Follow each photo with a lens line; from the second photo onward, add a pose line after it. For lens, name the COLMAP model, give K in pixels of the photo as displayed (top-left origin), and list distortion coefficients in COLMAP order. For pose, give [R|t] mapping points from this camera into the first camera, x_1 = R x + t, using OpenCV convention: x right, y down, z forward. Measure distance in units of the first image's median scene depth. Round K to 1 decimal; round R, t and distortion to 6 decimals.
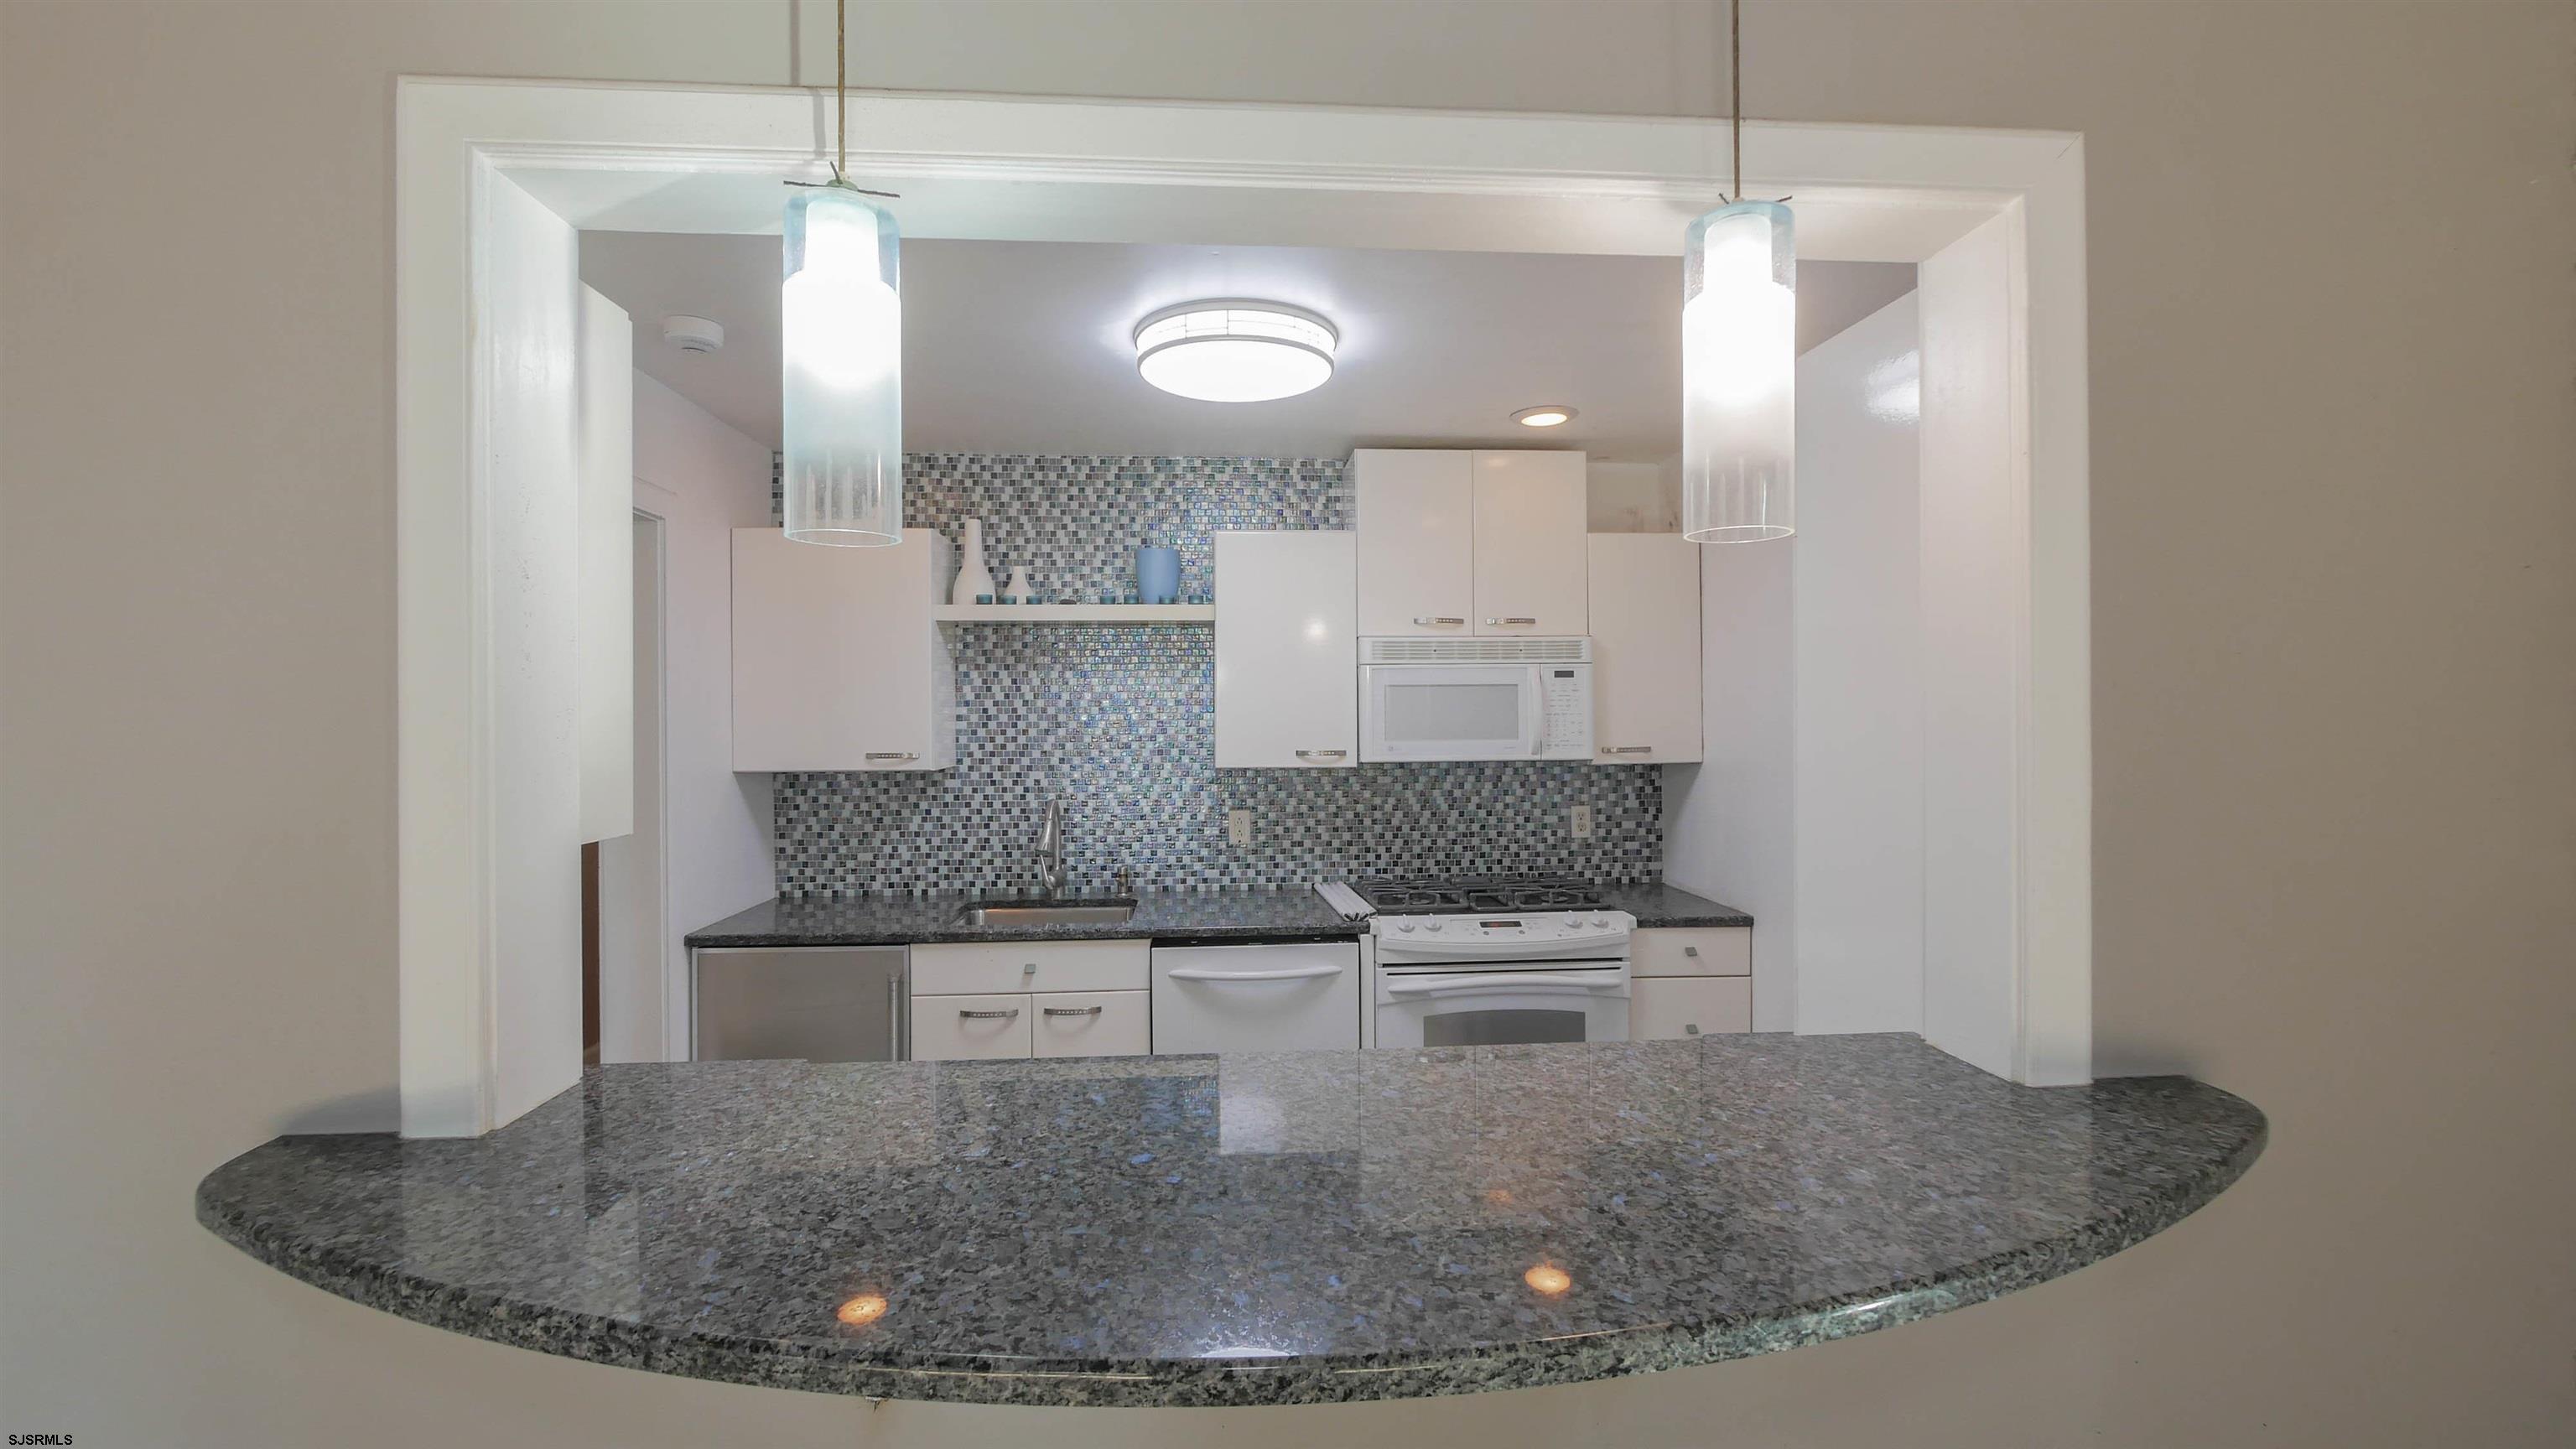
lens RADIAL K [[1062.8, 0, 1297.3], [0, 1062.8, 718.0], [0, 0, 1]] dist [-0.001807, -0.000232]
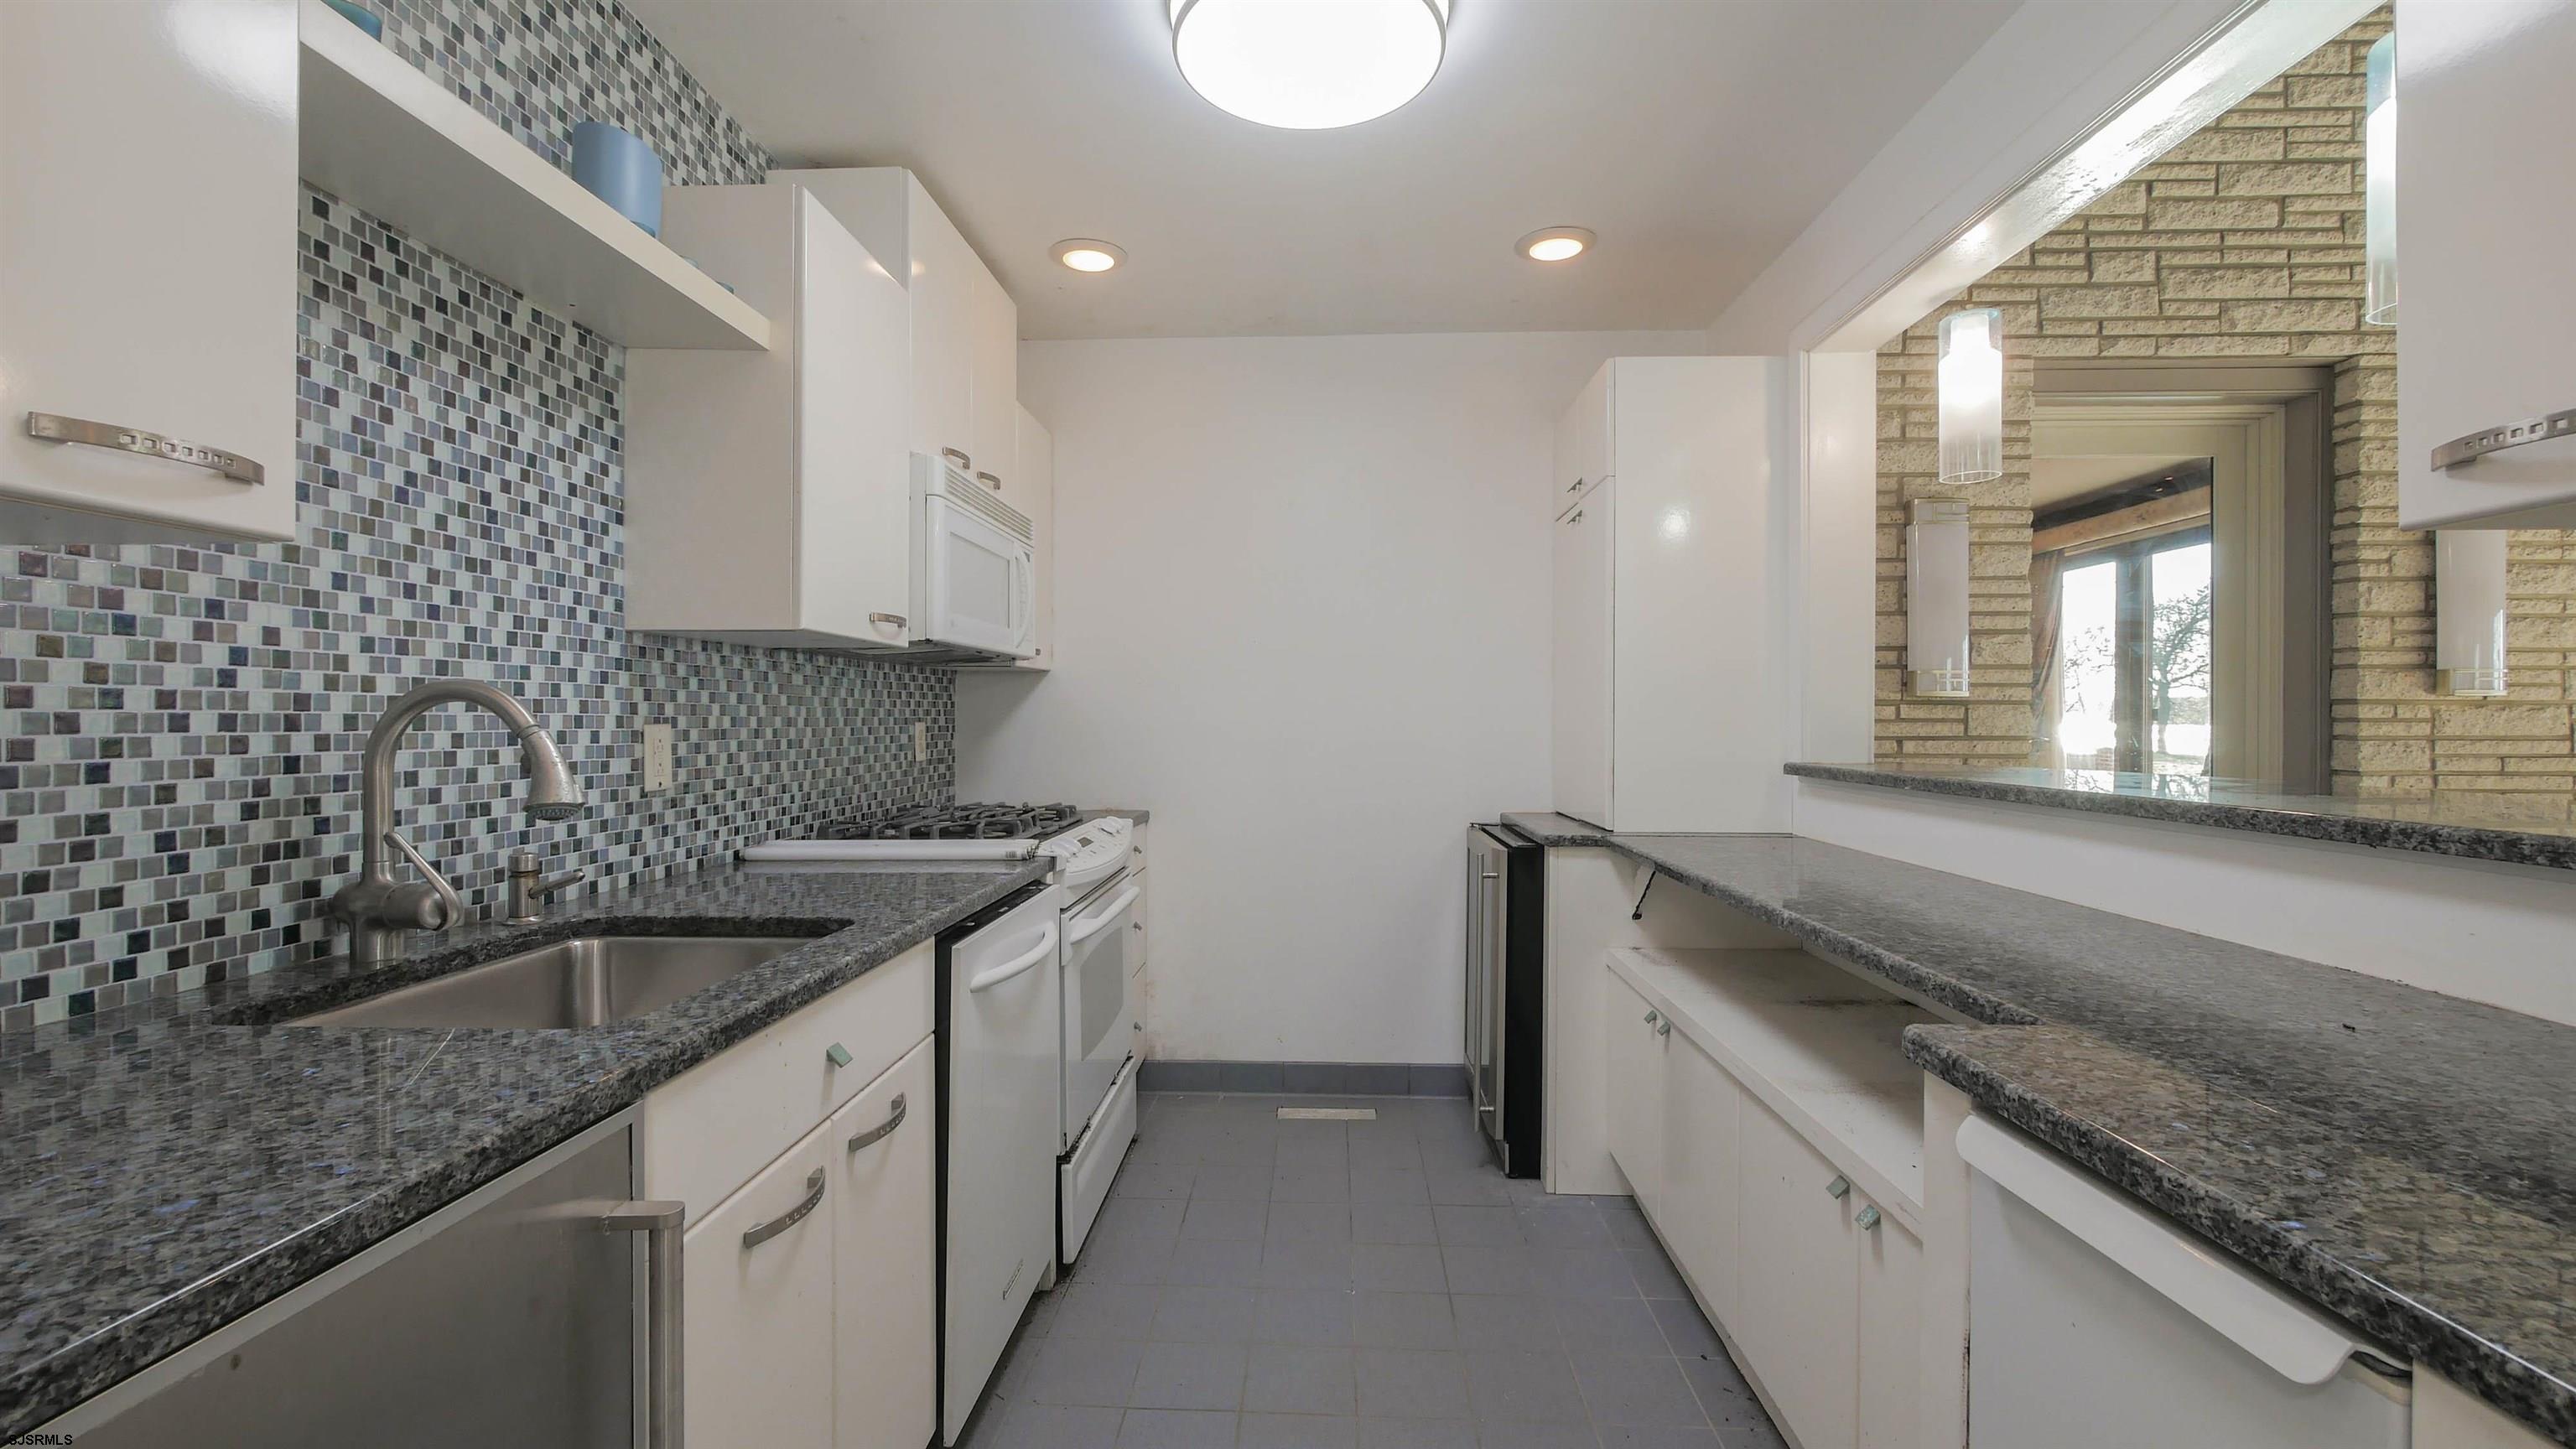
lens RADIAL K [[1062.8, 0, 1296.7], [0, 1062.8, 722.6], [0, 0, 1]] dist [-0.001807, -0.000232]
pose [[0.094931, 0.002643, 0.995480, -0.542561], [0.005511, 0.999980, -0.003181, 0.089971], [-0.995469, 0.005788, 0.094914, 0.645787]]
